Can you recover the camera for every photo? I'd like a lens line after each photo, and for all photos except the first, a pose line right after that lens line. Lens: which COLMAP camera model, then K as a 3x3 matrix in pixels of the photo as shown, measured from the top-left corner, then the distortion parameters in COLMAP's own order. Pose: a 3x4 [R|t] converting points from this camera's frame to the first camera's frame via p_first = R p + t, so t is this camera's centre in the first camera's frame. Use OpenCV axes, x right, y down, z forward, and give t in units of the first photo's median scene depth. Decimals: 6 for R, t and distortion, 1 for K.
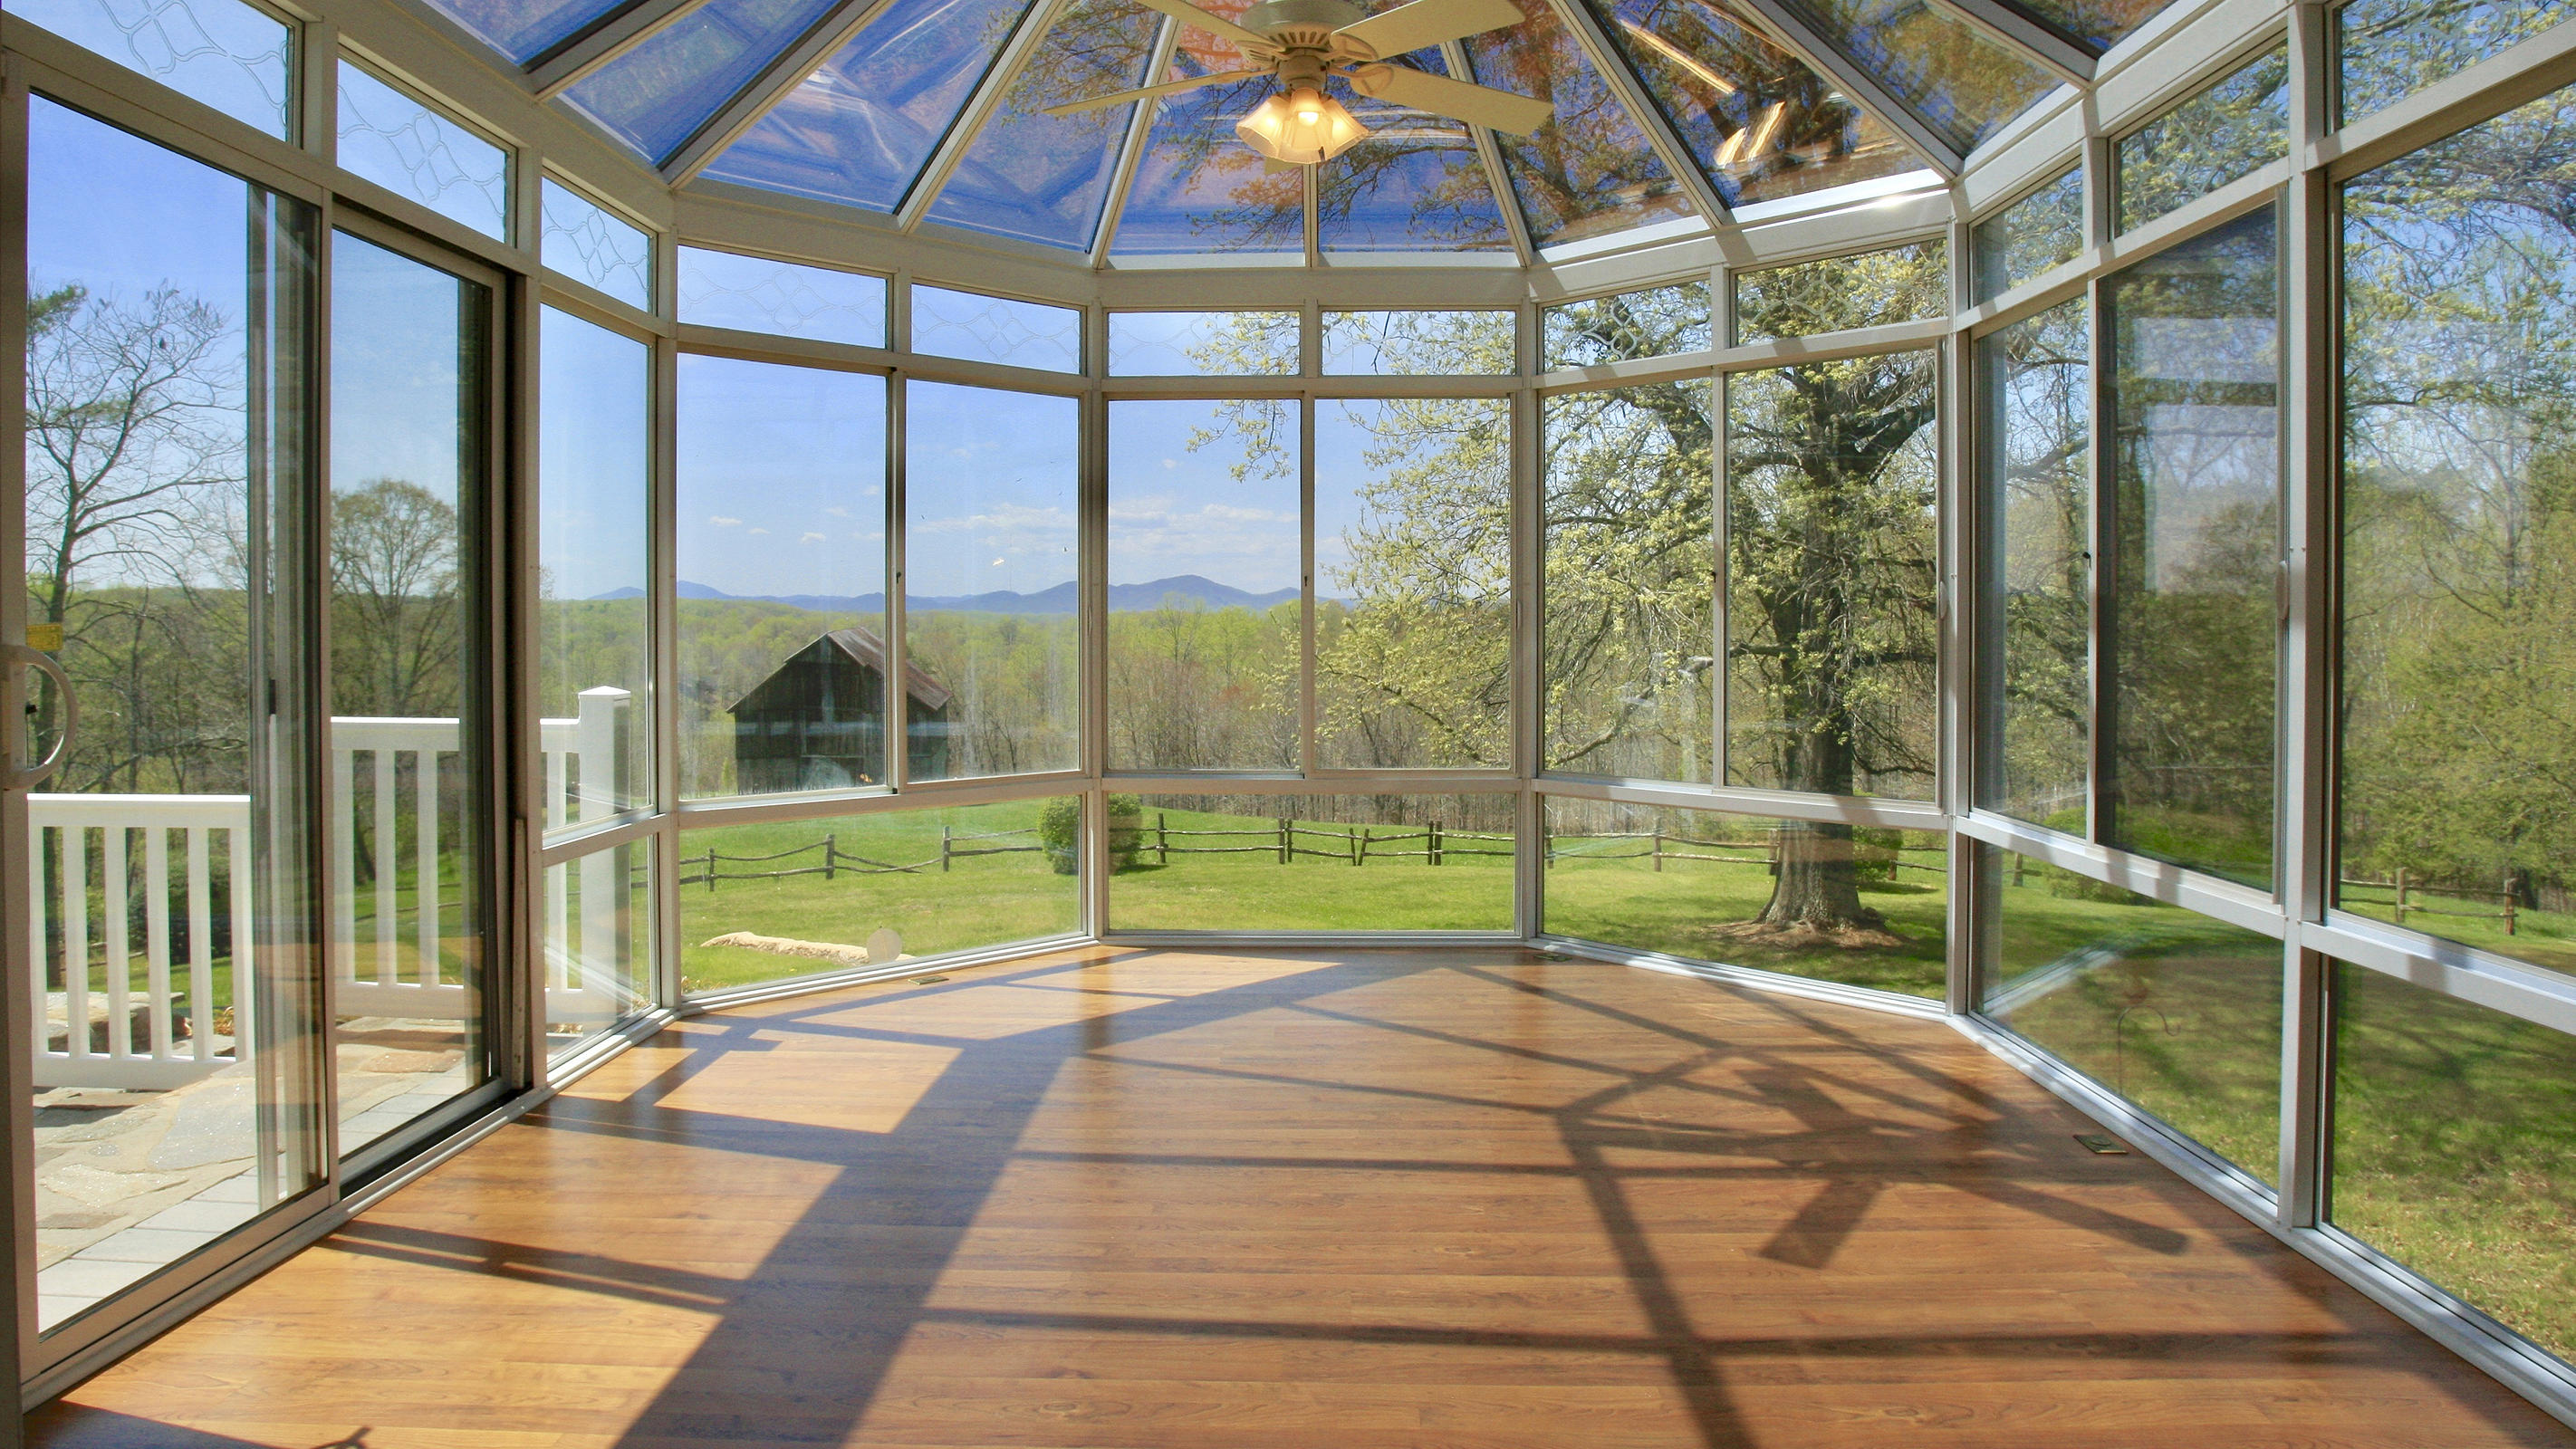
lens RADIAL K [[1527.0, 0, 1286.8], [0, 1527.0, 652.4], [0, 0, 1]] dist [-0.078869, 0.038141]
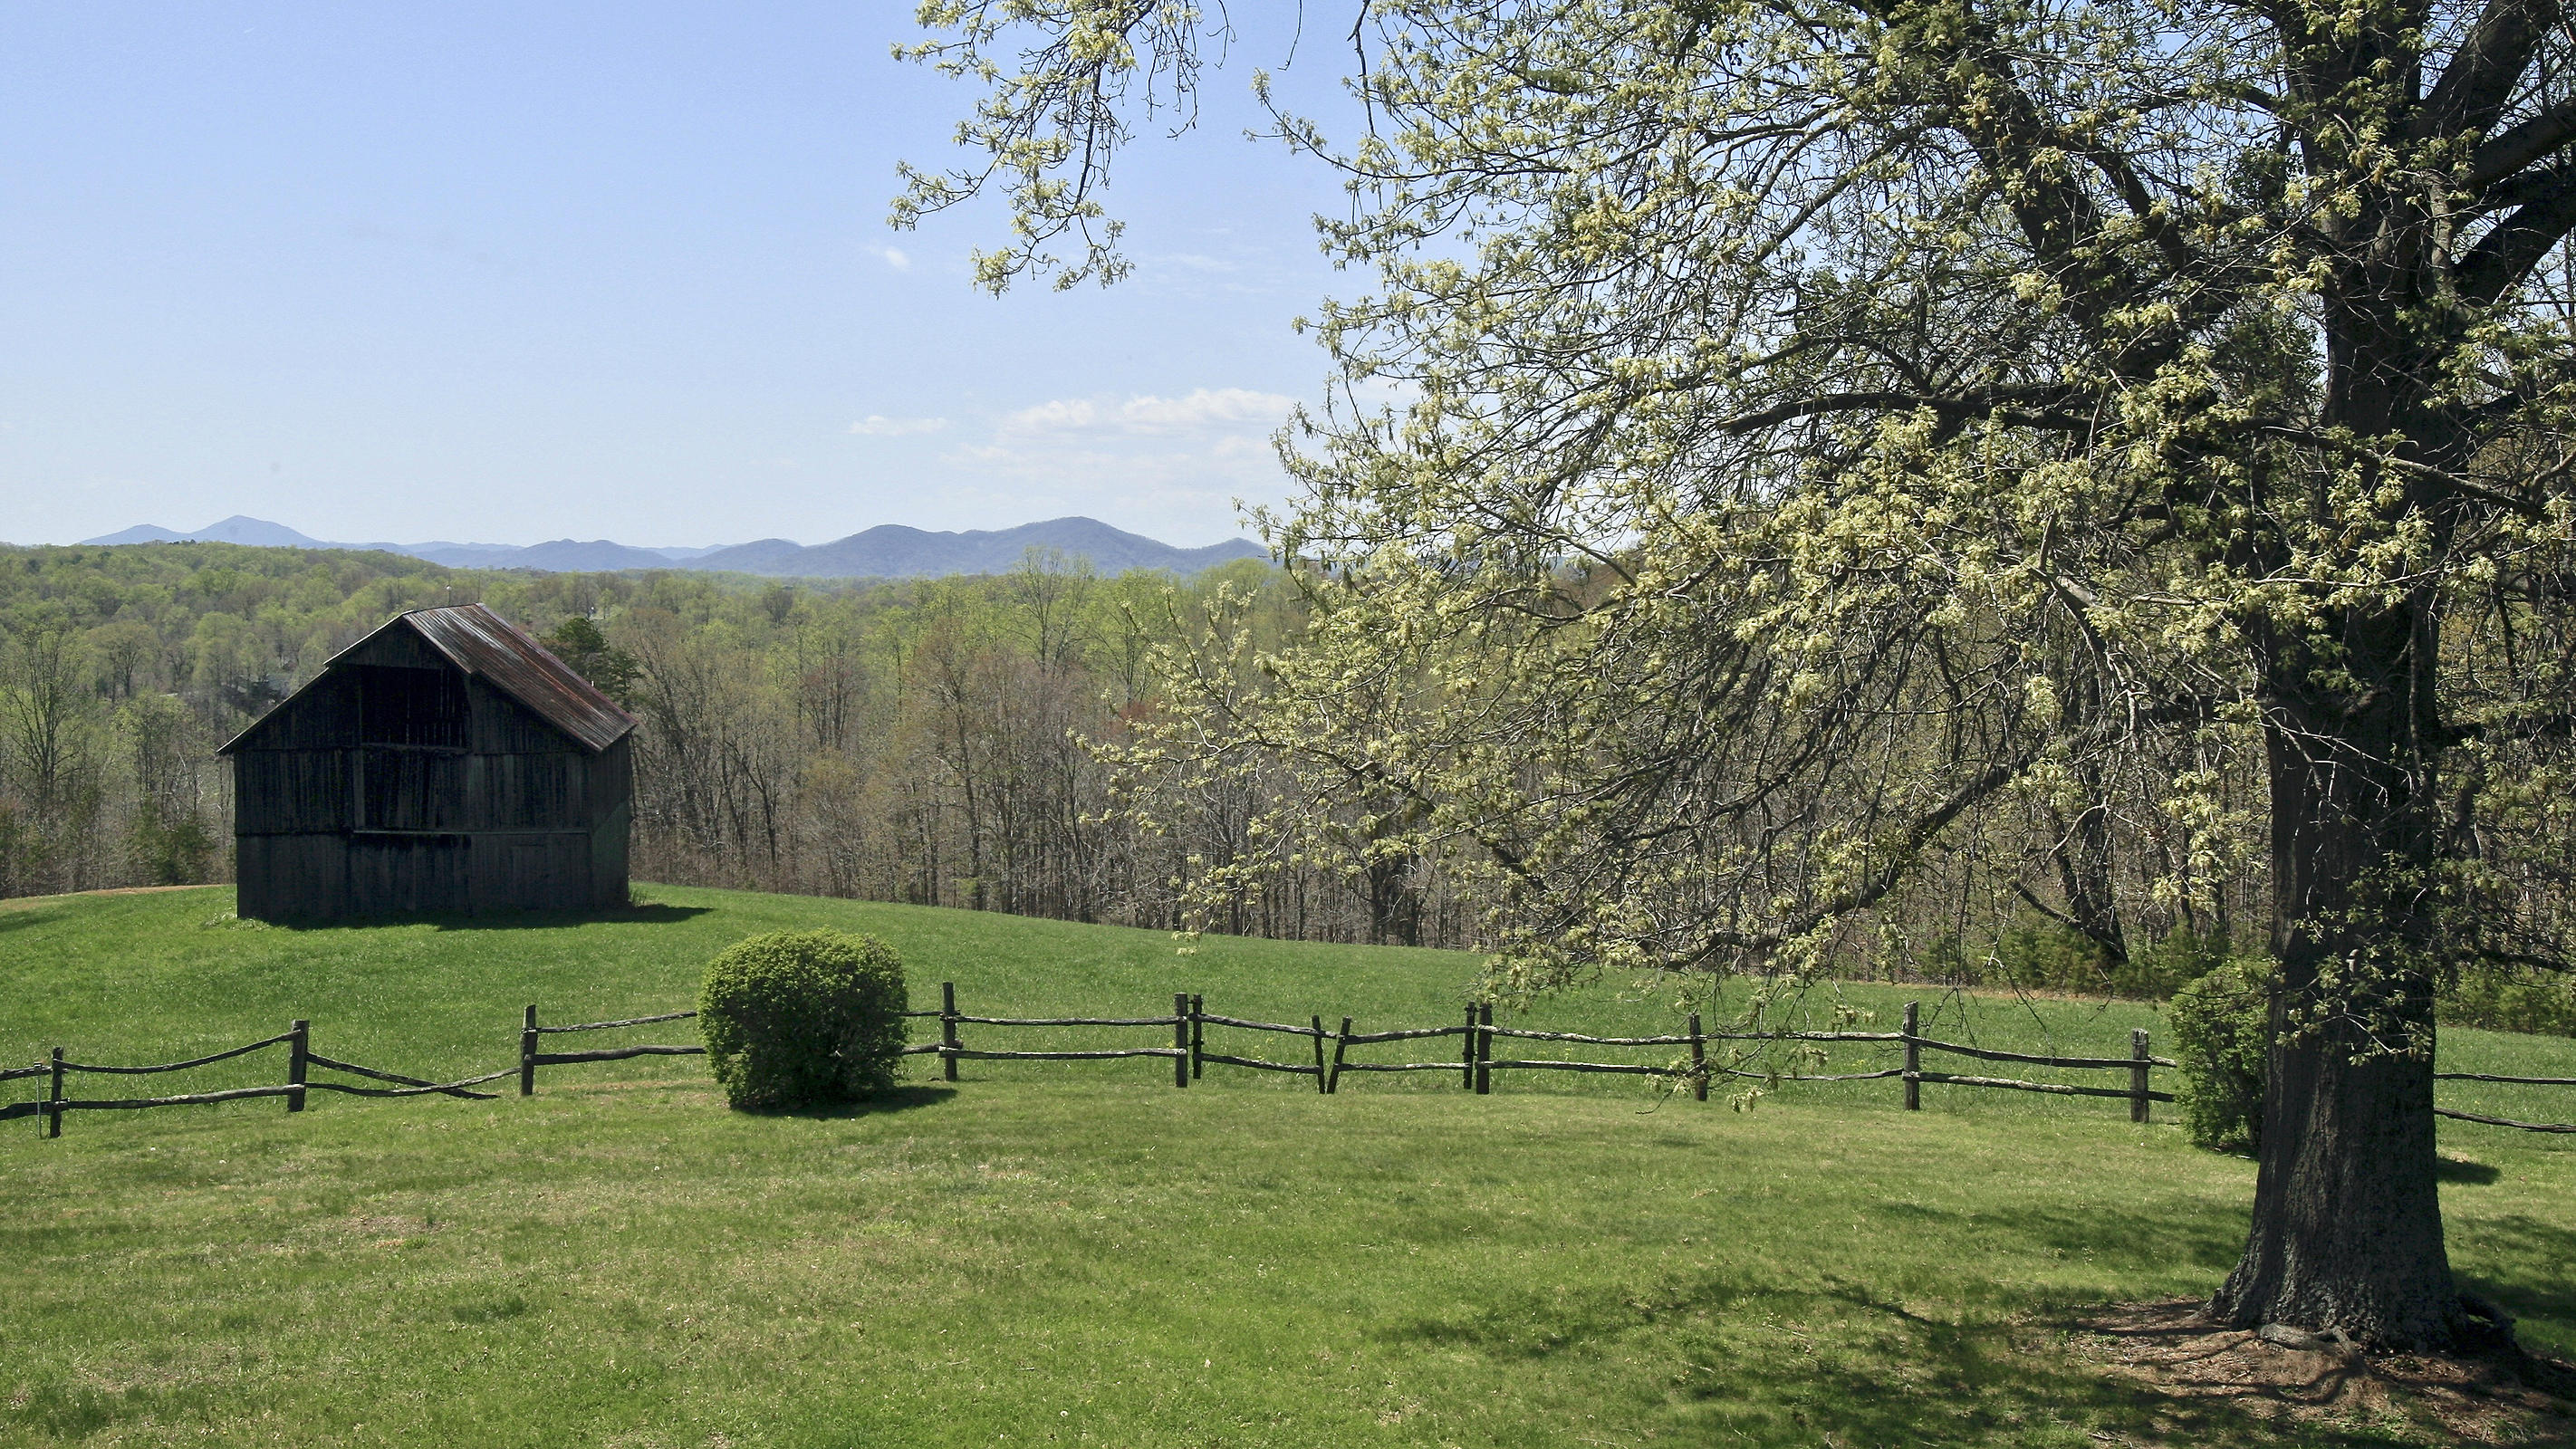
lens RADIAL K [[2512.3, 0, 1283.9], [0, 2512.3, 638.2], [0, 0, 1]] dist [-0.046832, 0.153818]
pose [[0.999730, 0.009042, 0.021411, 0.011775], [-0.008985, 0.999956, -0.002771, -0.009677], [-0.021435, 0.002578, 0.999767, 0.148123]]
